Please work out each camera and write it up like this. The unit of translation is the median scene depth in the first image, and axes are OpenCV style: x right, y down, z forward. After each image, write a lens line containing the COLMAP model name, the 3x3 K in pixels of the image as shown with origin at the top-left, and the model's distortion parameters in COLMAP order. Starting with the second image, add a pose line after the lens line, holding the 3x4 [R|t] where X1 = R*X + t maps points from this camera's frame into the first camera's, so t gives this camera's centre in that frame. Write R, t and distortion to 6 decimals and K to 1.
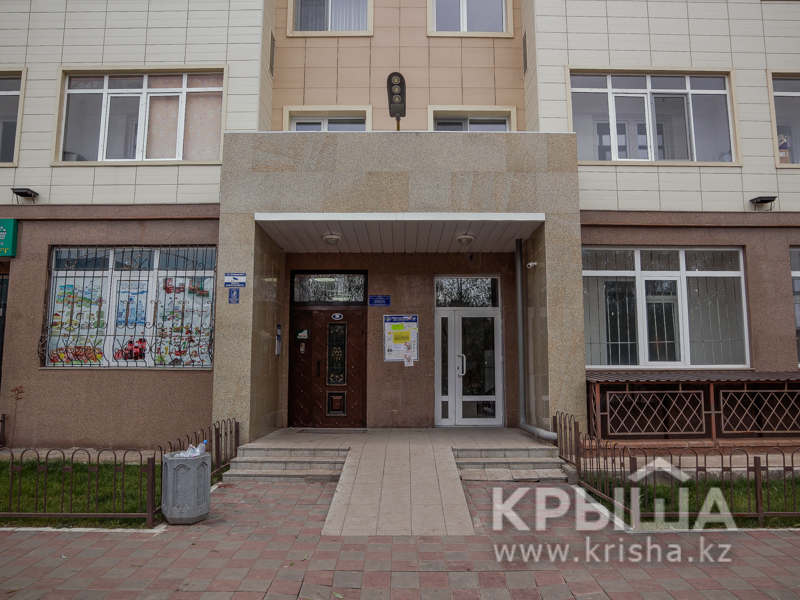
lens RADIAL K [[603.0, 0, 411.6], [0, 603.0, 301.5], [0, 0, 1]] dist [-0.061796, 0.035543]
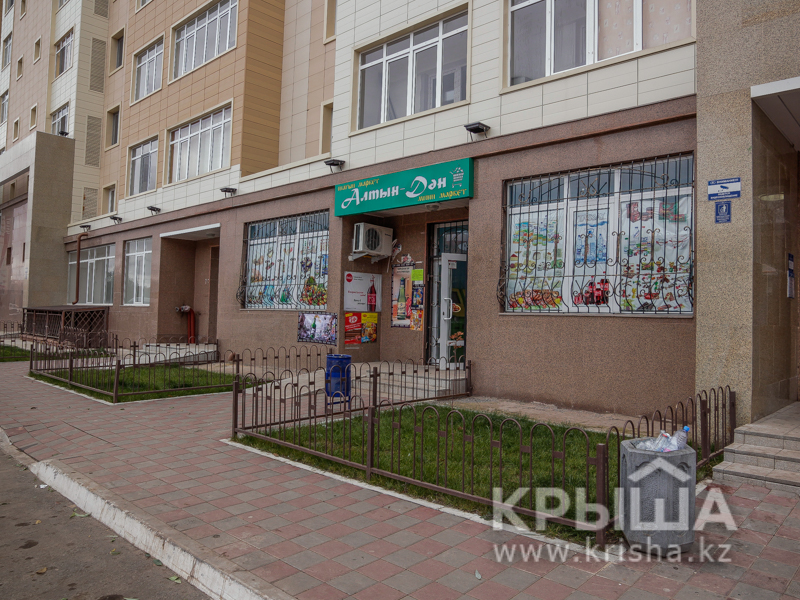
lens RADIAL K [[603.0, 0, 411.6], [0, 603.0, 301.5], [0, 0, 1]] dist [-0.061796, 0.035543]
pose [[0.724392, -0.002537, -0.689384, -0.072667], [0.060247, 0.996400, 0.059639, 0.027605], [0.686751, -0.084735, 0.721937, 0.214181]]
